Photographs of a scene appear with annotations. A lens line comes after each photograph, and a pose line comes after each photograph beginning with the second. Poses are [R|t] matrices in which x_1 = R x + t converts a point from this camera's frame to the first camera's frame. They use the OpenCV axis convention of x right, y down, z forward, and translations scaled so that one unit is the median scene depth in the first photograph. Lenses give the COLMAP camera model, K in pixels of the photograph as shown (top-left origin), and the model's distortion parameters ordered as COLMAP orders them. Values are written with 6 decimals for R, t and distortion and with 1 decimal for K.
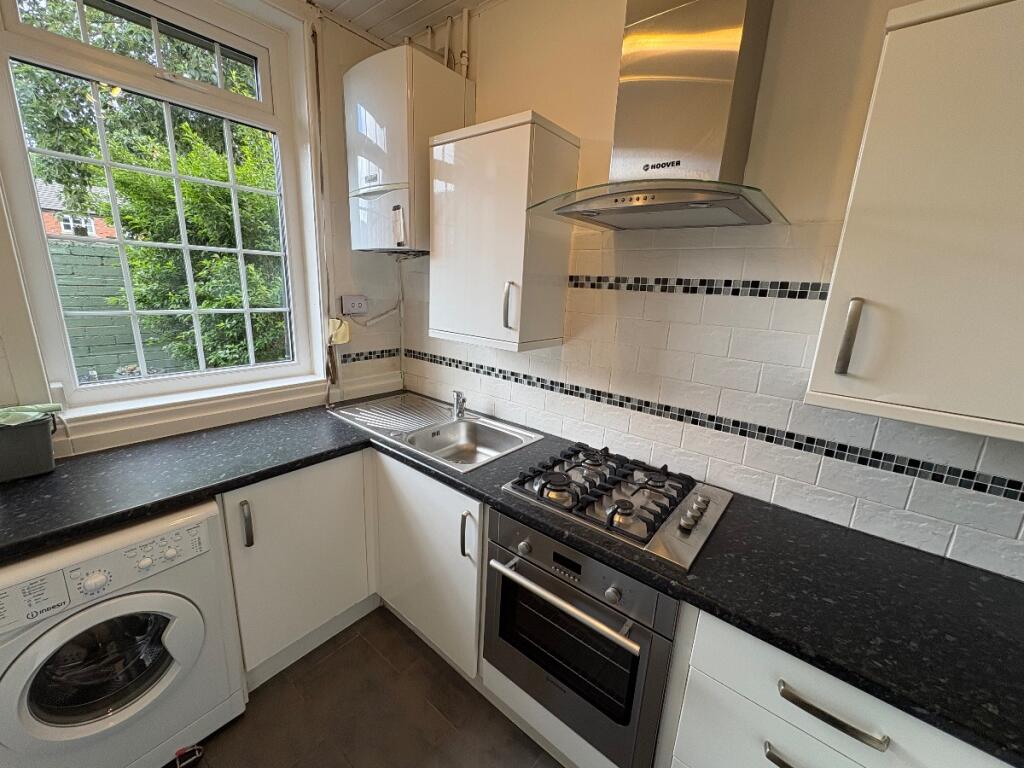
lens RADIAL K [[408.7, 0, 512.0], [0, 408.7, 384.0], [0, 0, 1]] dist [-0.002214, -0.000086]
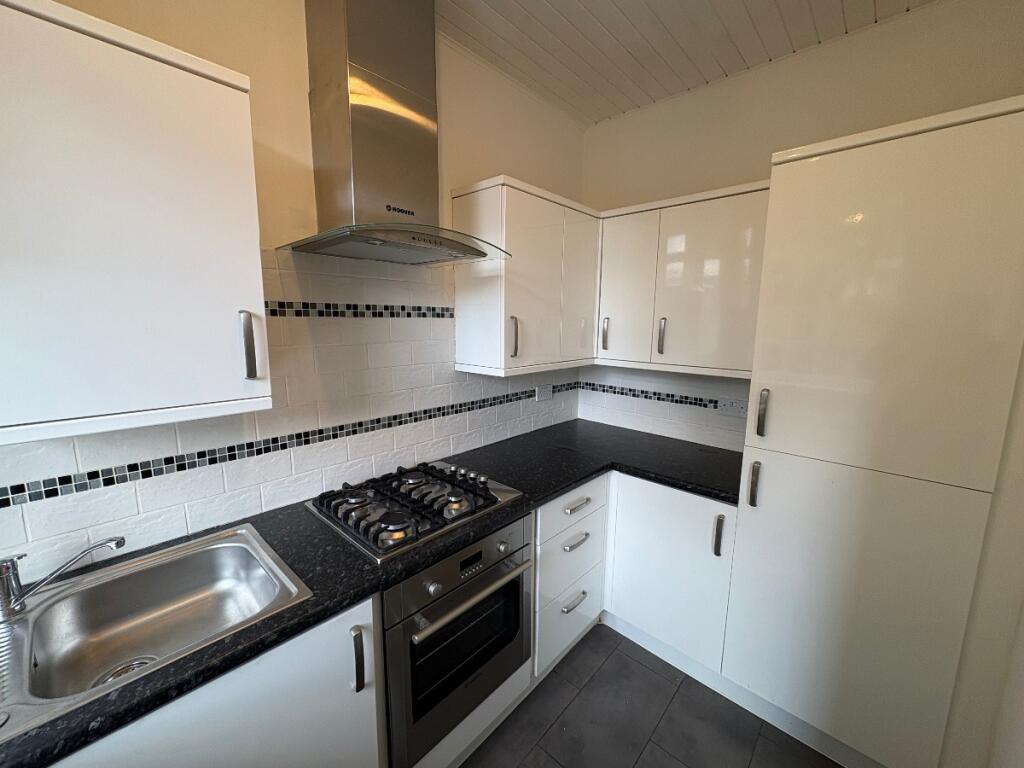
lens RADIAL K [[410.1, 0, 512.0], [0, 410.1, 384.0], [0, 0, 1]] dist [0.002126, 0.000254]
pose [[0.055782, -0.203684, 0.977446, -0.645412], [0.227894, 0.955726, 0.186152, -0.155848], [-0.972087, 0.212370, 0.099730, 0.507971]]
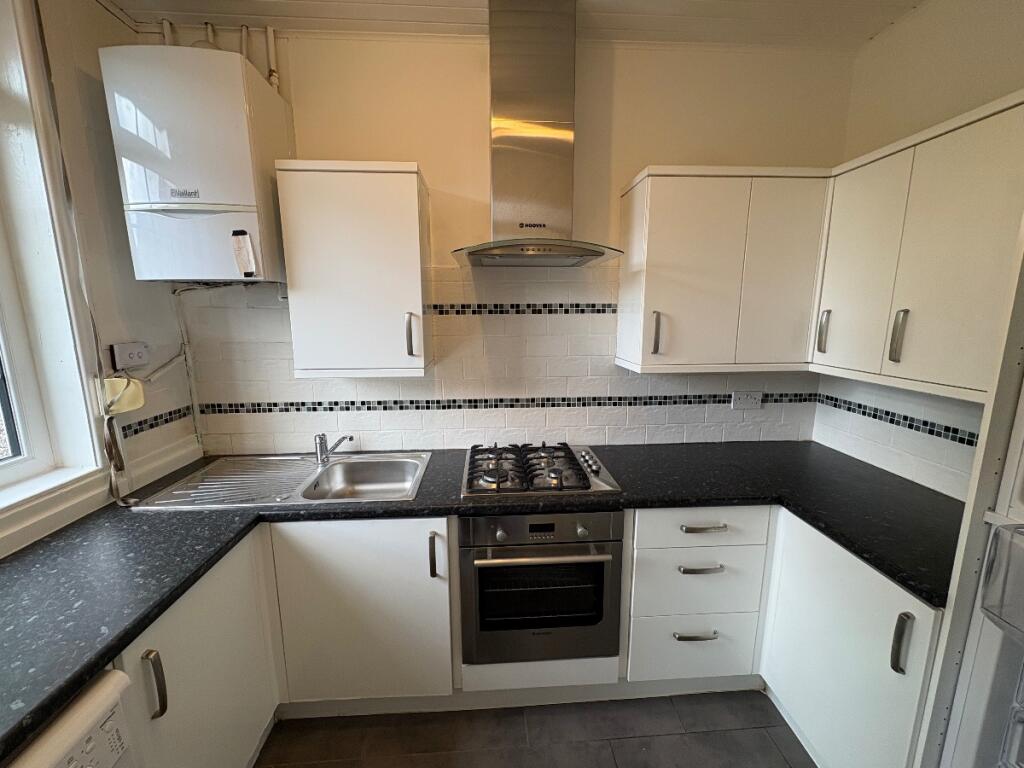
lens RADIAL K [[410.1, 0, 512.0], [0, 410.1, 384.0], [0, 0, 1]] dist [0.002126, 0.000254]
pose [[0.731580, -0.169436, 0.660366, -0.528598], [0.200415, 0.979275, 0.029234, -0.043509], [-0.651633, 0.110960, 0.750375, 0.038040]]
